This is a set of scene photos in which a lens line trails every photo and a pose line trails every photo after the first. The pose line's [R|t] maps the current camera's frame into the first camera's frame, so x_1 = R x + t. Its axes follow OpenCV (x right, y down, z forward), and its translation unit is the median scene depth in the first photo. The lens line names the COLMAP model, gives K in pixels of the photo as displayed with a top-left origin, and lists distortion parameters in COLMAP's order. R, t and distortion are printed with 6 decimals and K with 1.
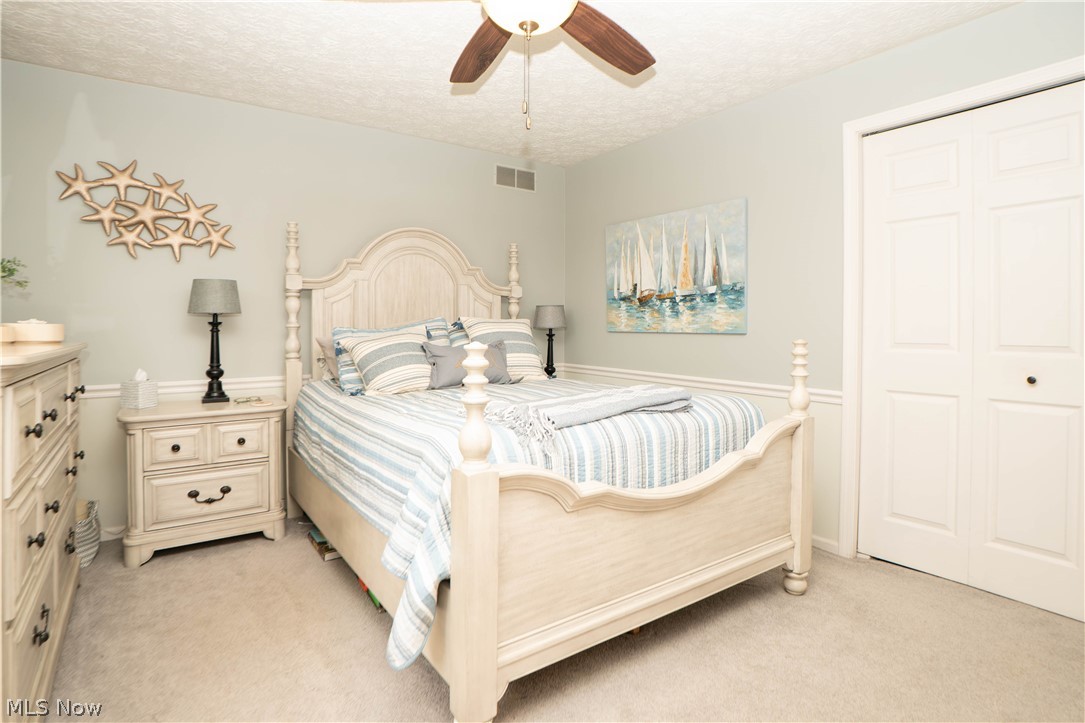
lens RADIAL K [[568.3, 0, 507.4], [0, 568.3, 352.0], [0, 0, 1]] dist [-0.024494, 0.001102]
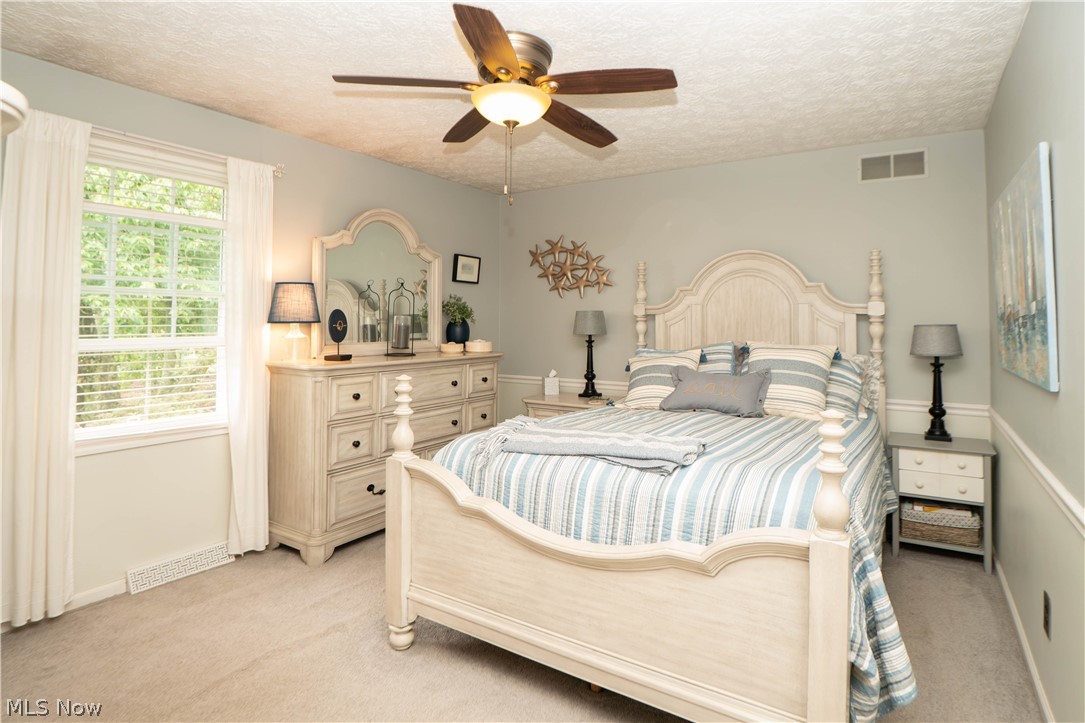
lens RADIAL K [[529.2, 0, 542.5], [0, 529.2, 328.9], [0, 0, 1]] dist [-0.002757, 0.000057]
pose [[0.427946, 0.011348, -0.903733, 0.604586], [-0.041272, 0.999123, -0.006998, -0.064583], [0.902862, 0.040293, 0.428039, 0.309382]]
